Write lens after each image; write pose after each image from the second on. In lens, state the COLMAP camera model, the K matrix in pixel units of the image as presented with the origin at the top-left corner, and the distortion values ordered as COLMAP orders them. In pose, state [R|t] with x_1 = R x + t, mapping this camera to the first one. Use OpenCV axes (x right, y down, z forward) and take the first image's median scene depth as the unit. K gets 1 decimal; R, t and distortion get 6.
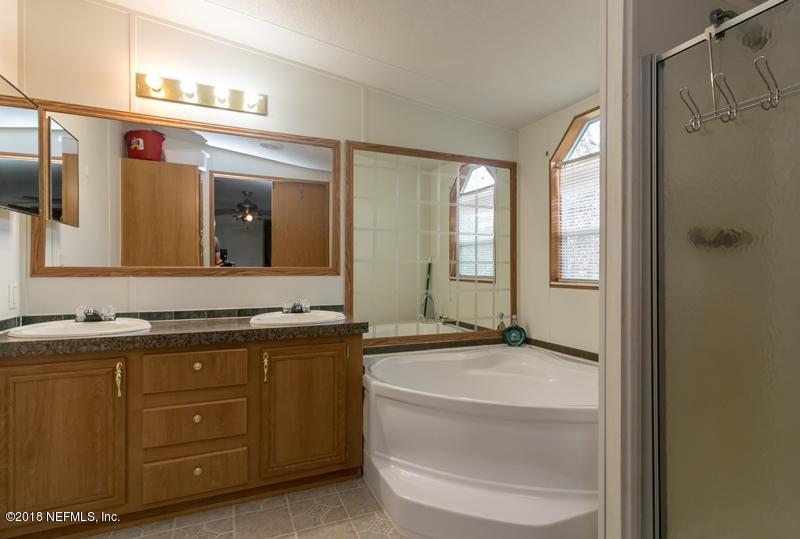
lens RADIAL K [[389.4, 0, 400.0], [0, 389.4, 269.5], [0, 0, 1]] dist [-0.000400, -0.000035]
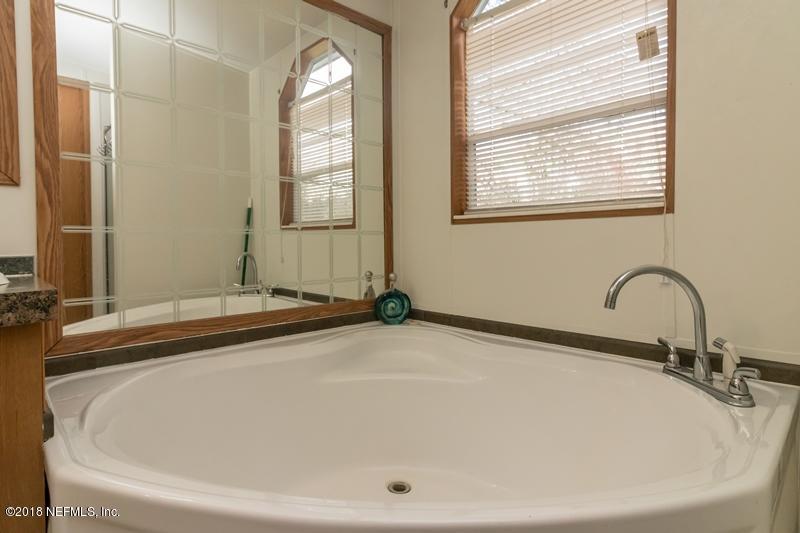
lens RADIAL K [[374.7, 0, 360.8], [0, 374.7, 264.5], [0, 0, 1]] dist [0.000073, 0.000081]
pose [[0.938332, -0.017468, 0.345295, 0.044969], [0.003441, 0.999145, 0.041195, 0.078926], [-0.345720, -0.037467, 0.937590, 0.467818]]
